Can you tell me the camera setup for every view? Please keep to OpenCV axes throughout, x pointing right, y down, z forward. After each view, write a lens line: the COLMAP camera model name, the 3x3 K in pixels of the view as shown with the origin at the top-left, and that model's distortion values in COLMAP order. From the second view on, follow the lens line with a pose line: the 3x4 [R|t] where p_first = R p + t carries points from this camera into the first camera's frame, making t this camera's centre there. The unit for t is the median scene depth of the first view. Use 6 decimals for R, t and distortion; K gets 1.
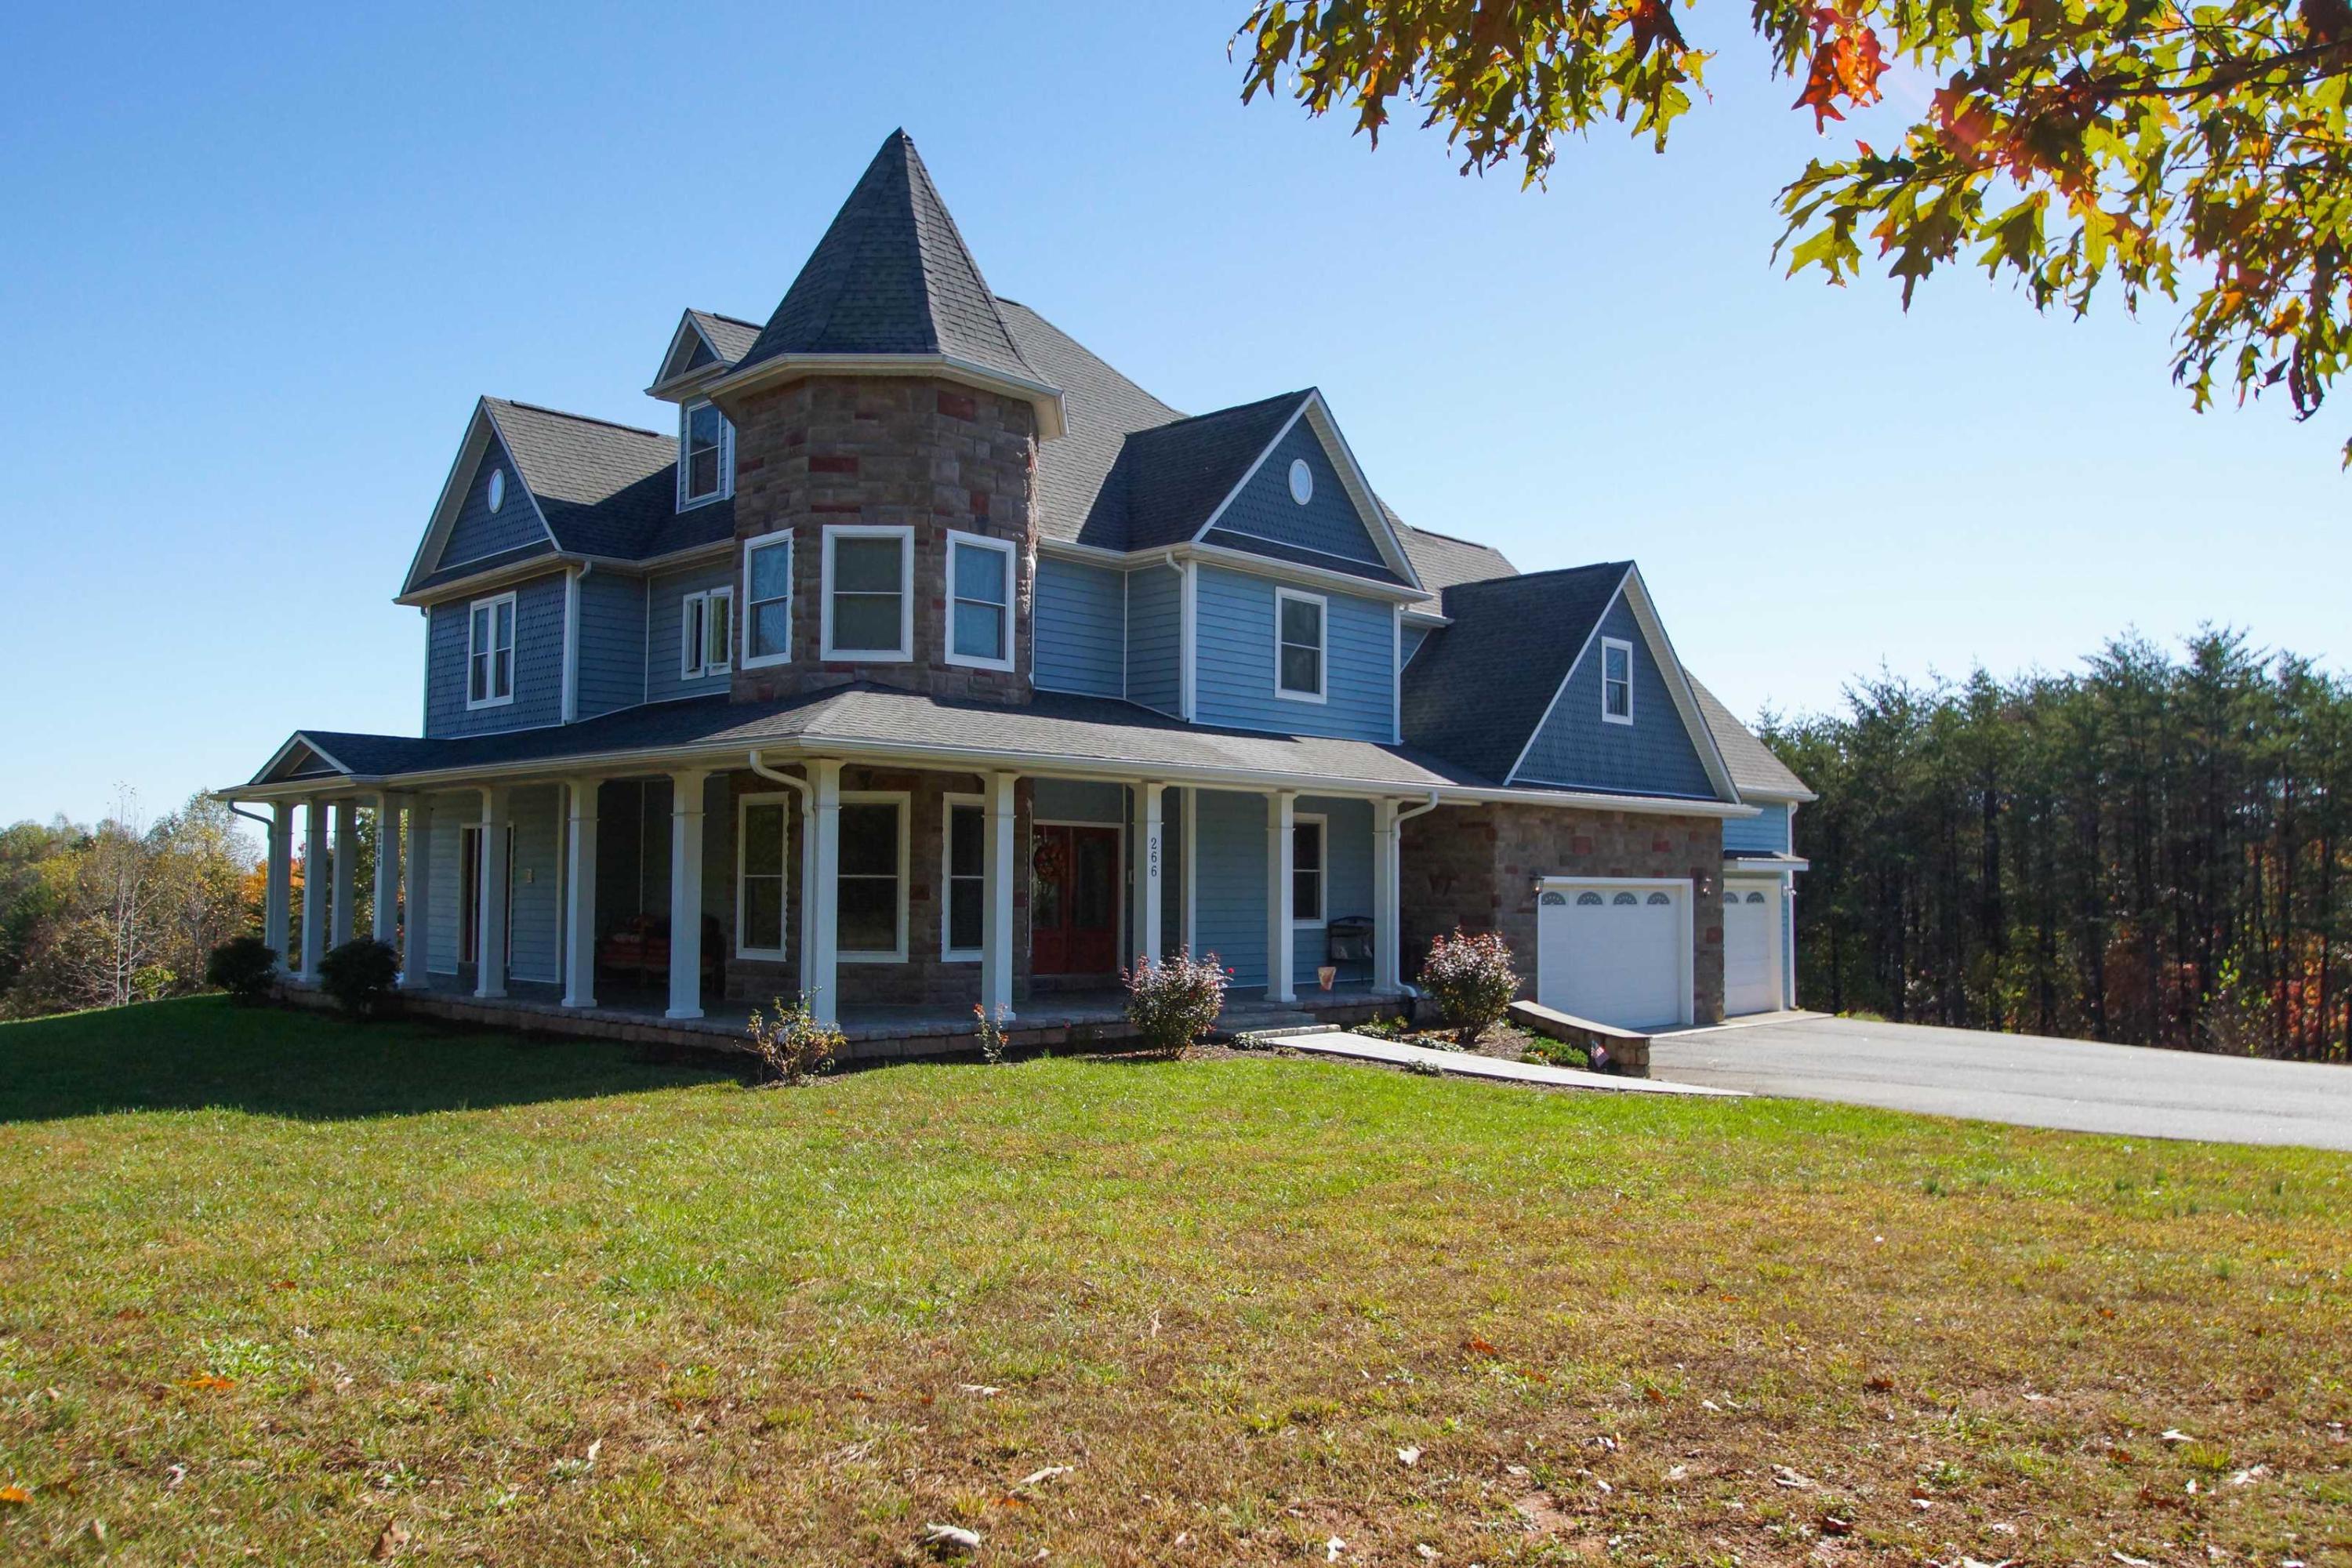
lens RADIAL K [[1773.6, 0, 1214.3], [0, 1773.6, 783.4], [0, 0, 1]] dist [-0.032287, 0.006640]
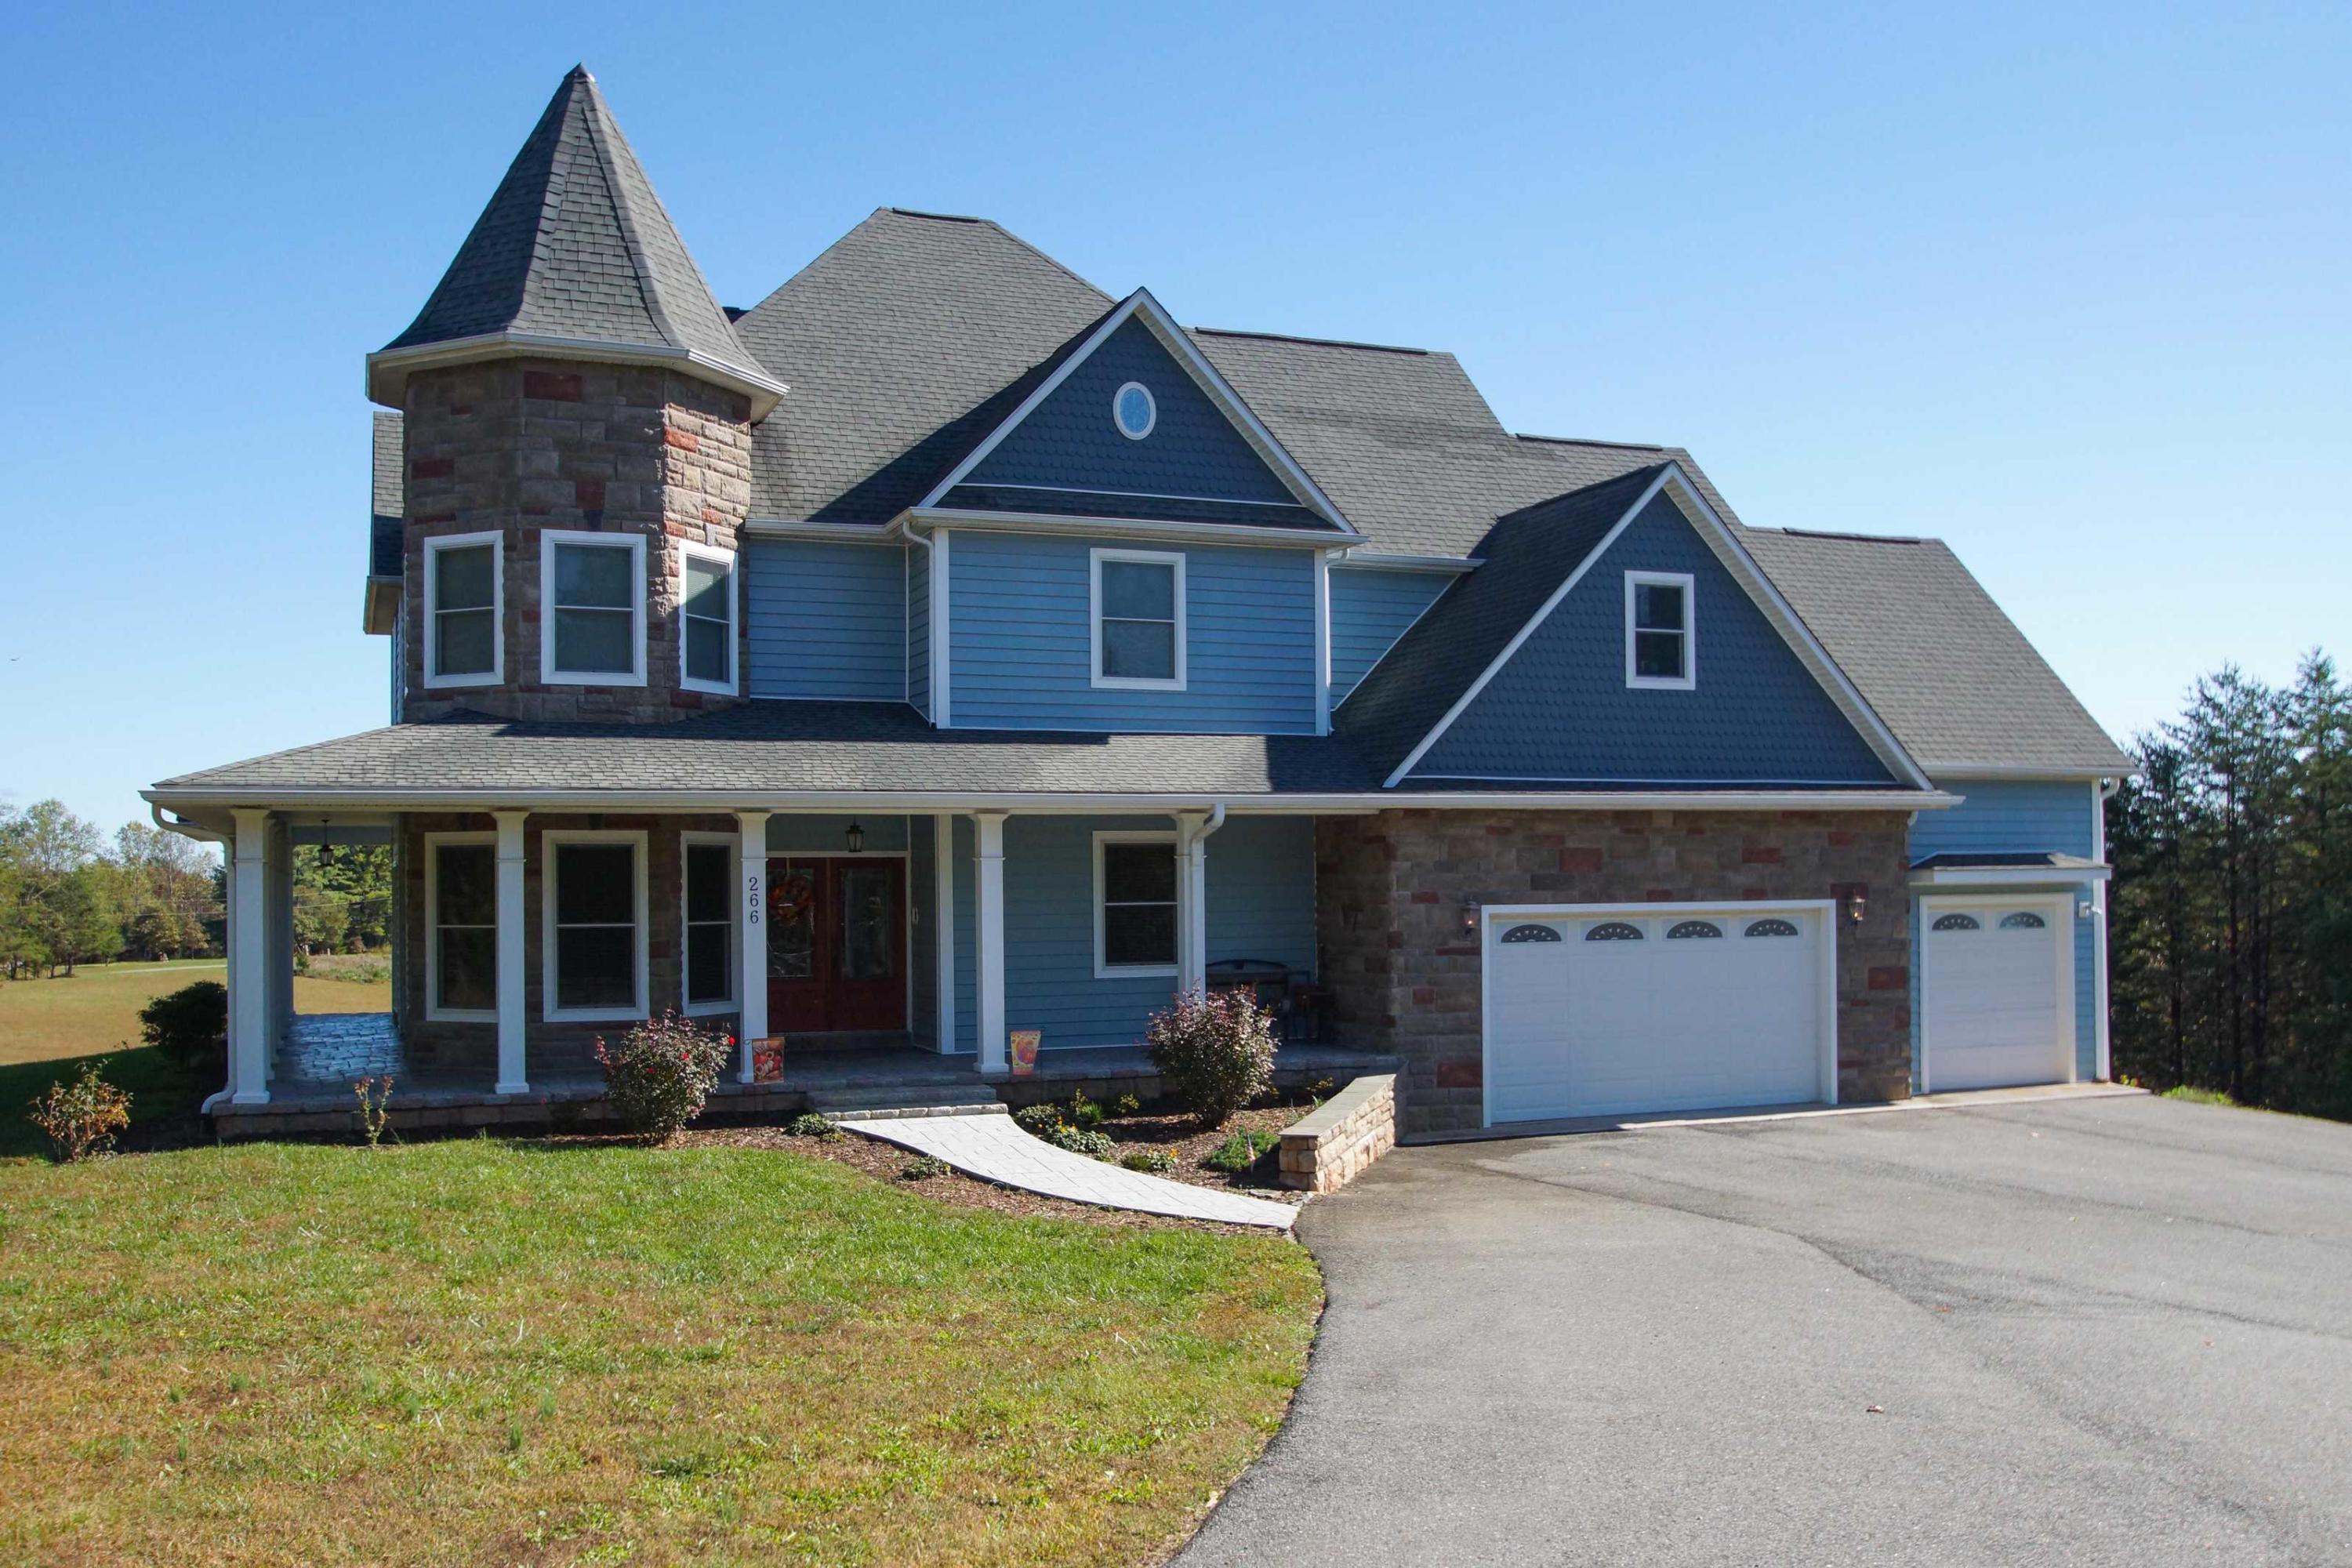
lens RADIAL K [[2144.9, 0, 1192.9], [0, 2144.9, 856.4], [0, 0, 1]] dist [-0.049429, 0.000000]
pose [[0.905498, -0.019359, -0.423910, 0.497775], [0.039957, 0.998410, 0.039755, -0.009415], [0.422466, -0.052936, 0.904832, 0.146966]]
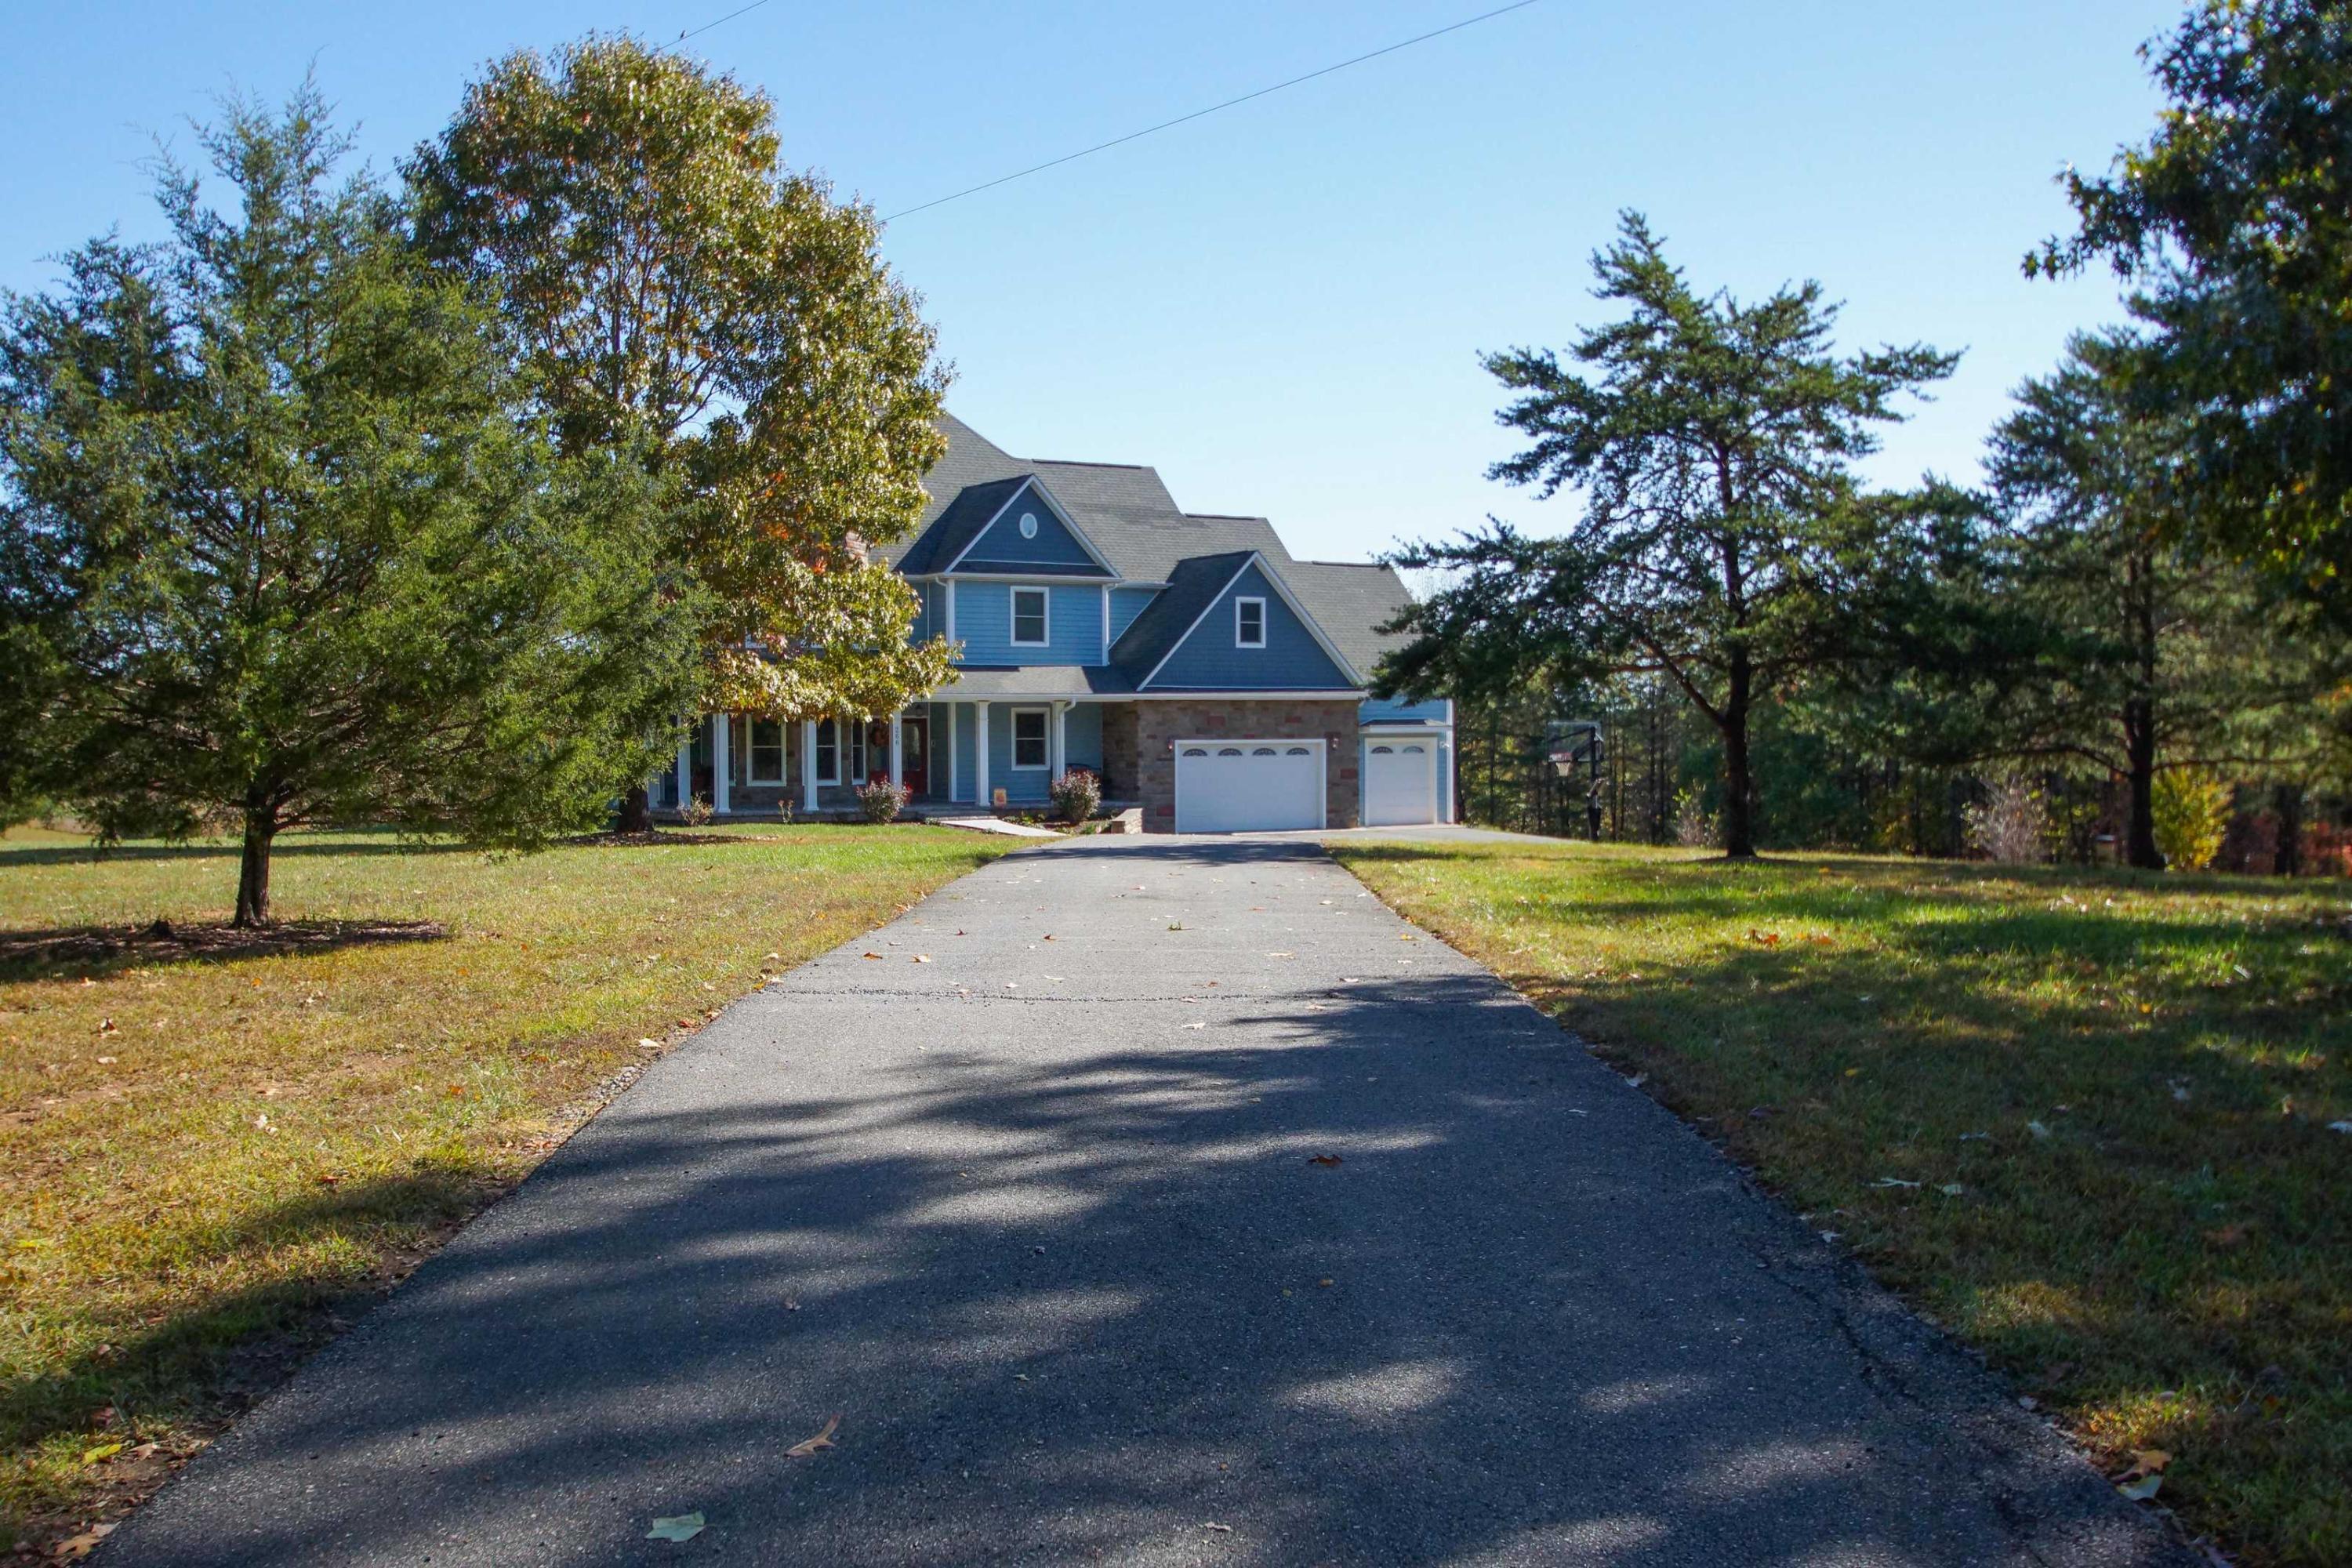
lens RADIAL K [[2497.2, 0, 1186.0], [0, 2497.2, 791.5], [0, 0, 1]] dist [-0.082503, 0.000000]
pose [[0.965983, -0.002347, -0.258594, 0.915613], [0.024552, 0.996274, 0.082672, -0.111687], [0.257436, -0.086209, 0.962442, -1.530045]]
